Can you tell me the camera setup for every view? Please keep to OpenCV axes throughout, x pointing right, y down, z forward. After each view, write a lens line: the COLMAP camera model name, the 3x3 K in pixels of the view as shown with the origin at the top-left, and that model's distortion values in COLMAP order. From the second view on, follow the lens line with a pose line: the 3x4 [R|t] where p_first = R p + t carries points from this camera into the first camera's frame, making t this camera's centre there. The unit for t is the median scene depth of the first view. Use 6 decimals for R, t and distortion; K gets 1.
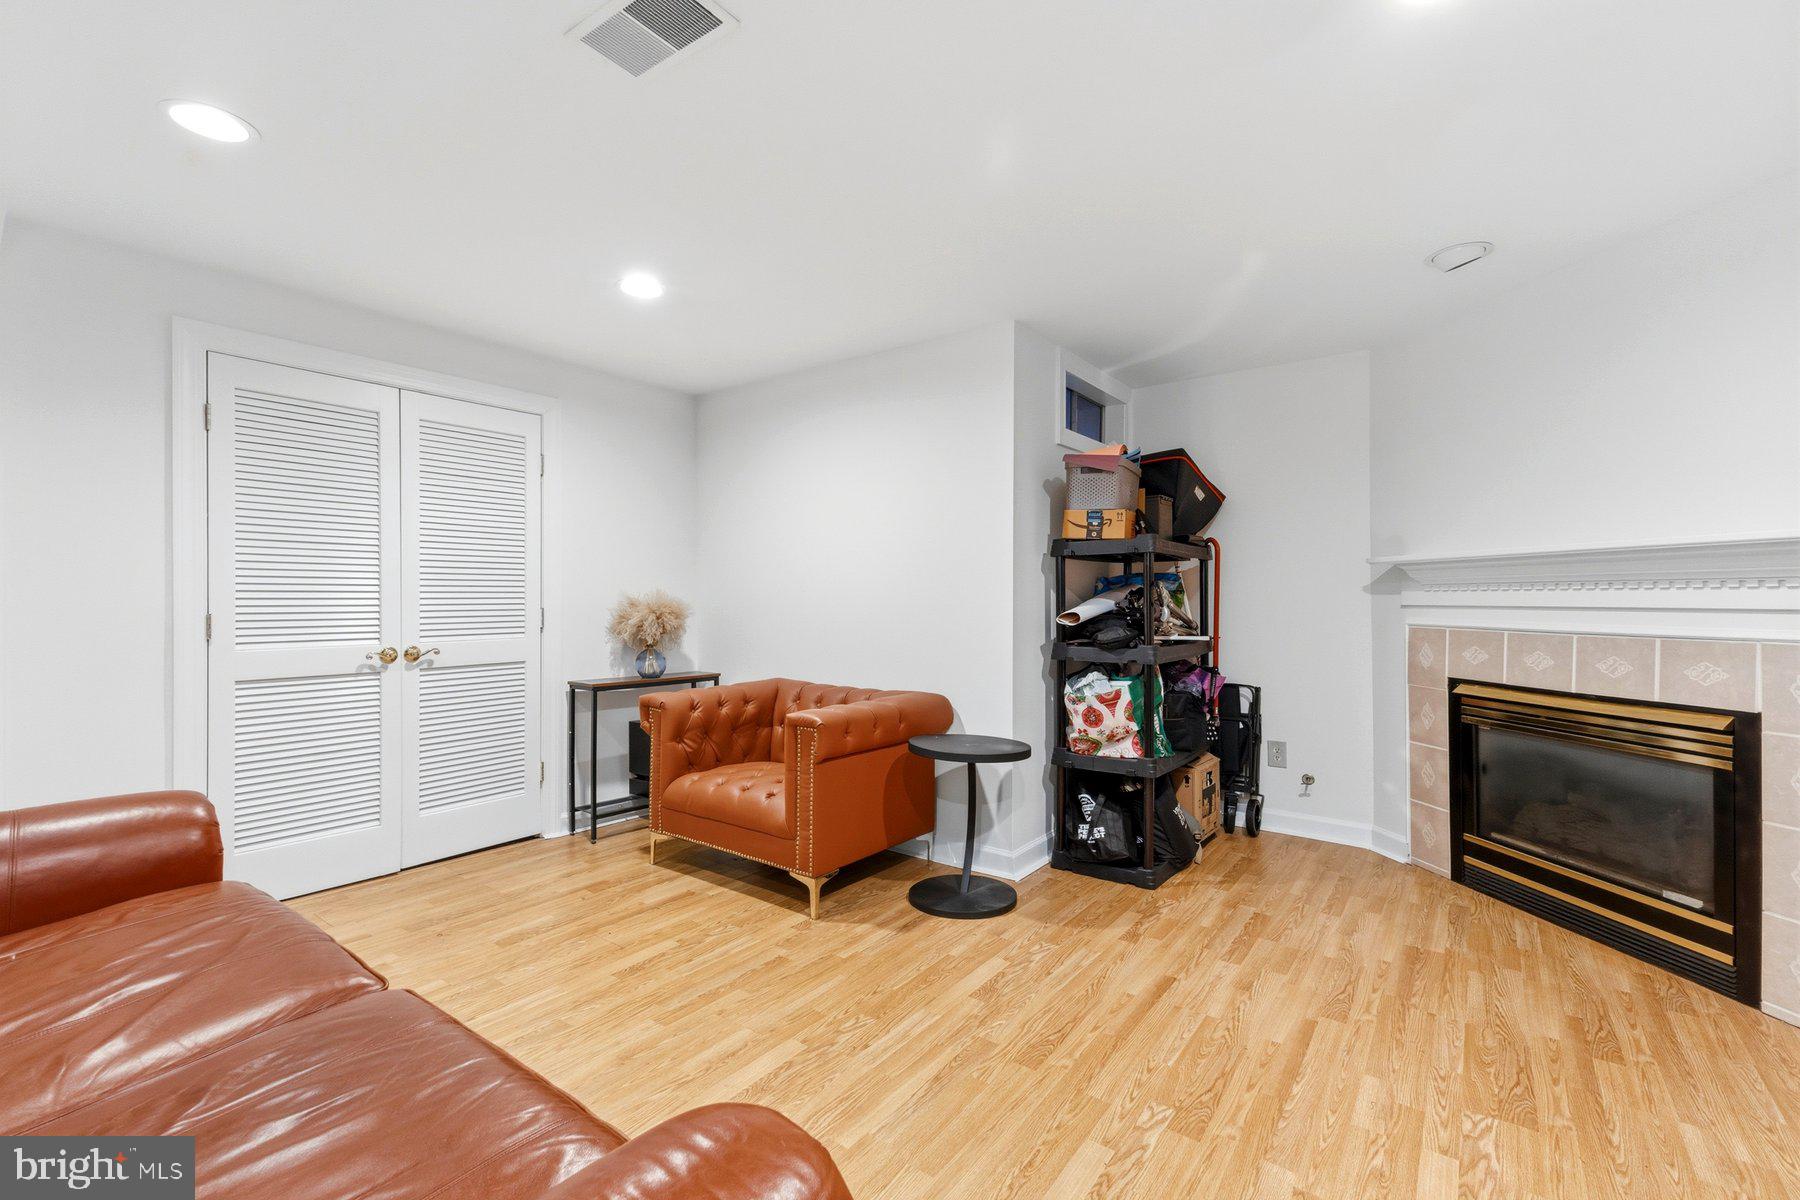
lens RADIAL K [[785.3, 0, 889.2], [0, 785.3, 598.3], [0, 0, 1]] dist [0.008708, -0.002448]
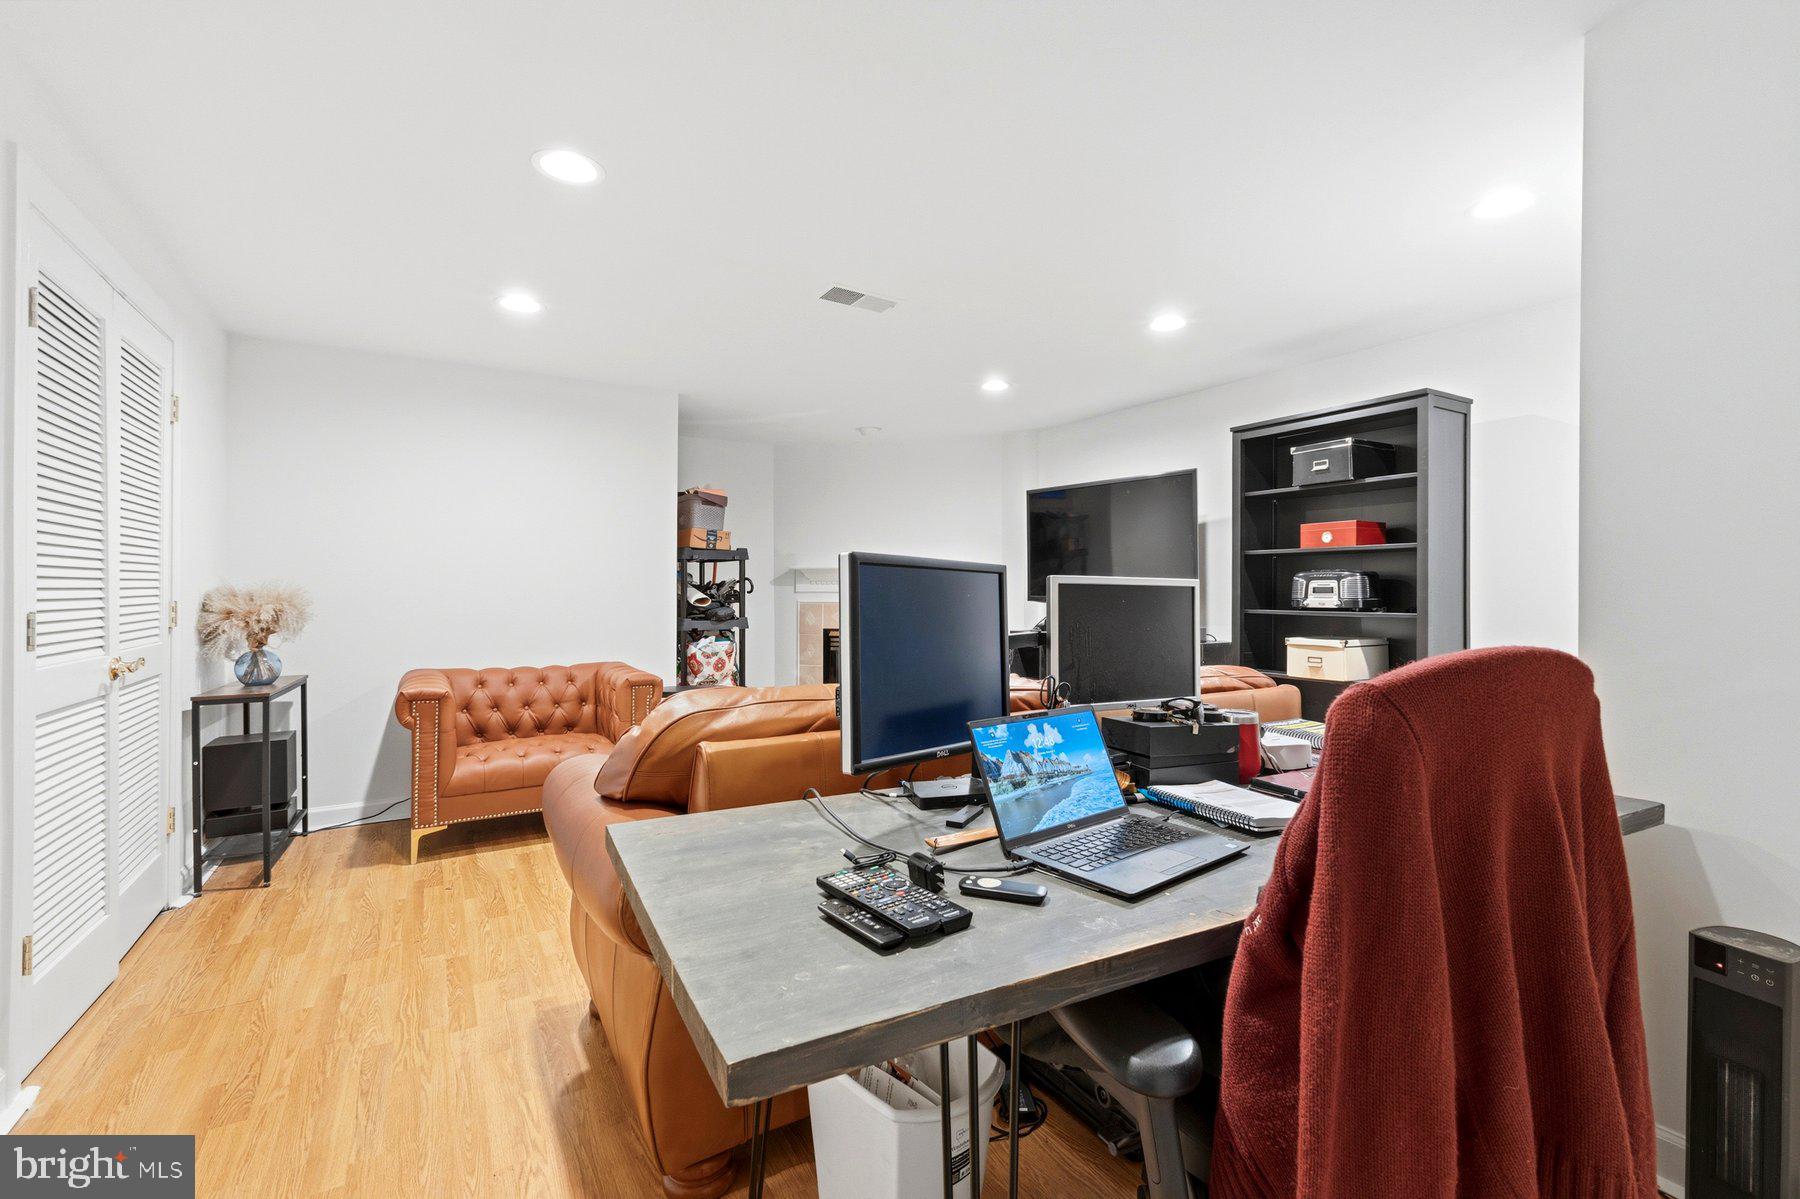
lens RADIAL K [[785.3, 0, 894.8], [0, 785.3, 594.4], [0, 0, 1]] dist [0.008708, -0.002448]
pose [[0.387412, -0.007891, 0.921873, -1.027836], [-0.000889, 0.999960, 0.008934, -0.001740], [-0.921906, -0.004281, 0.387389, 0.085357]]
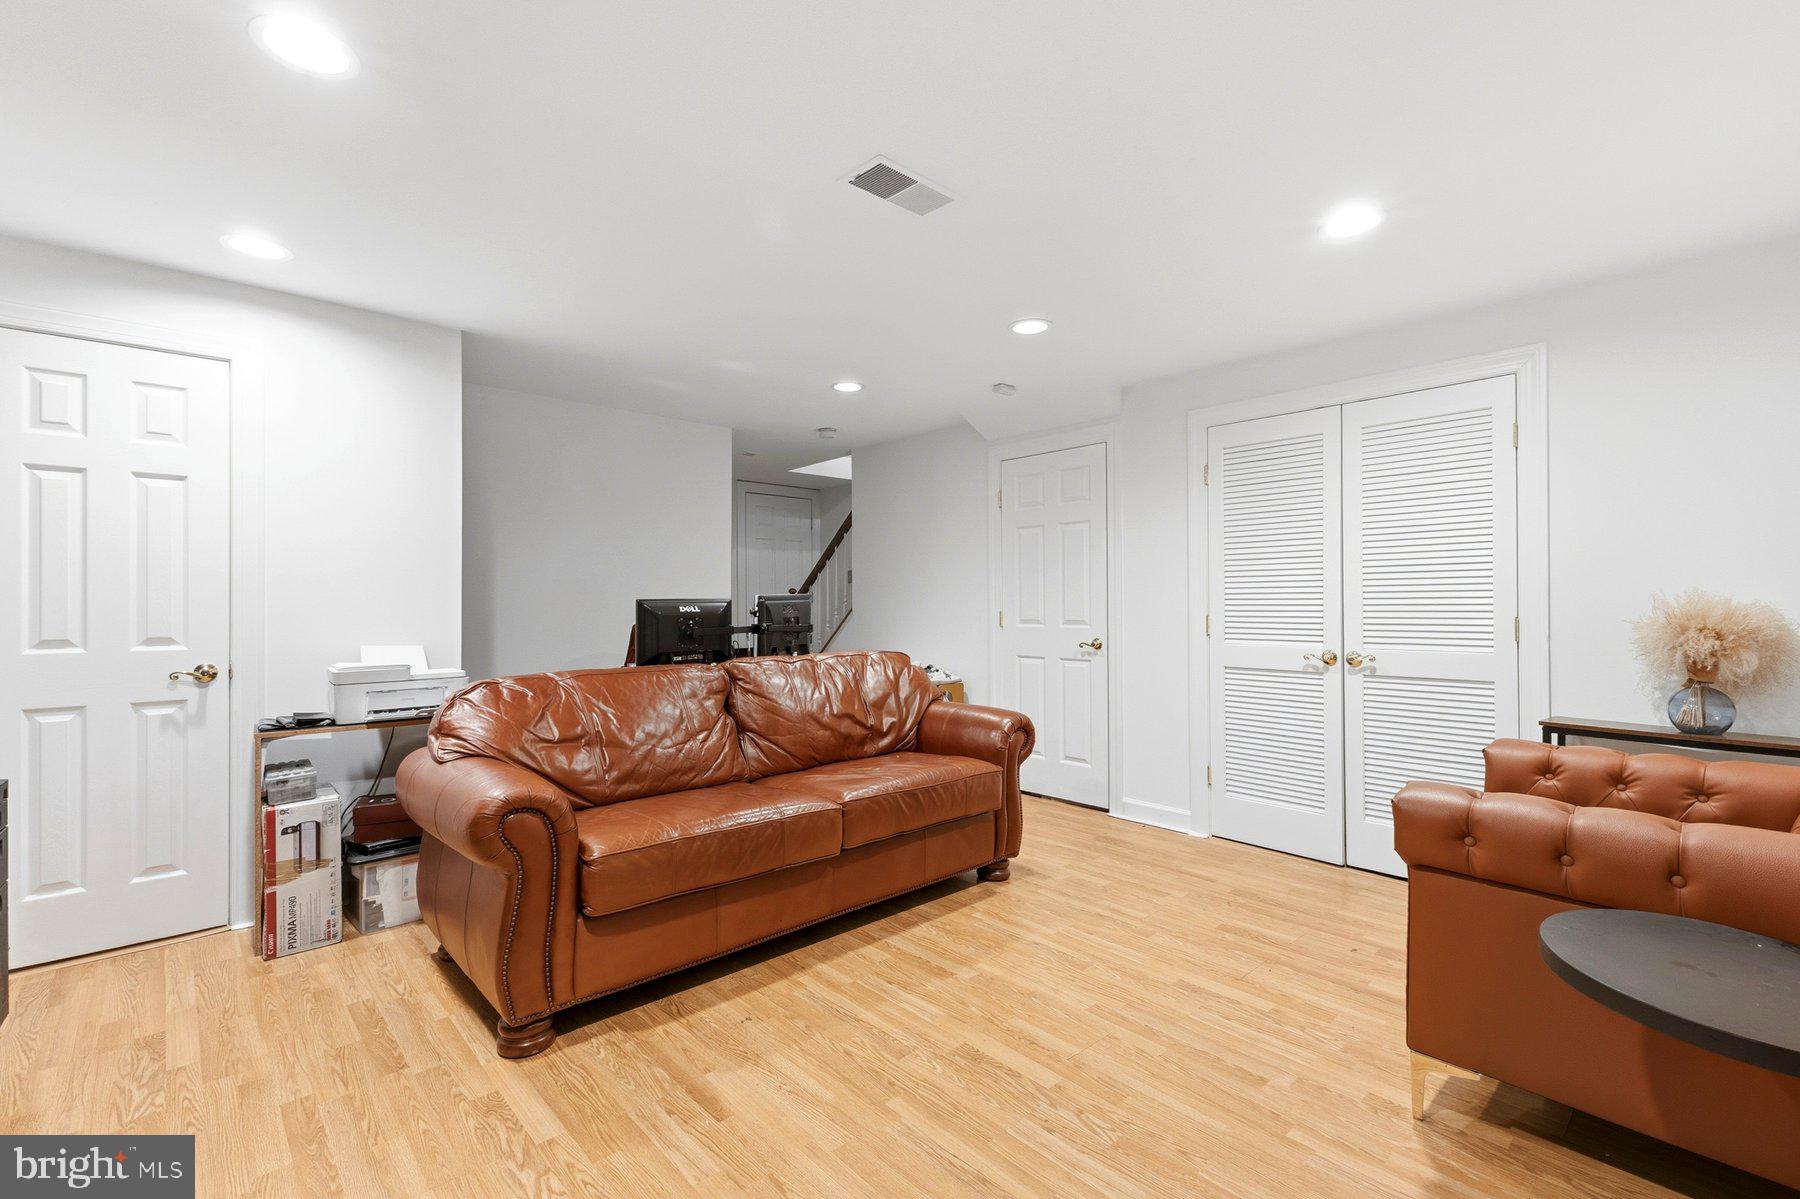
lens RADIAL K [[785.3, 0, 899.2], [0, 785.3, 603.5], [0, 0, 1]] dist [0.008708, -0.002448]
pose [[-0.182765, -0.003212, -0.983151, 0.528331], [-0.000158, 0.999995, -0.003237, 0.001656], [0.983157, -0.000437, -0.182764, 0.626863]]
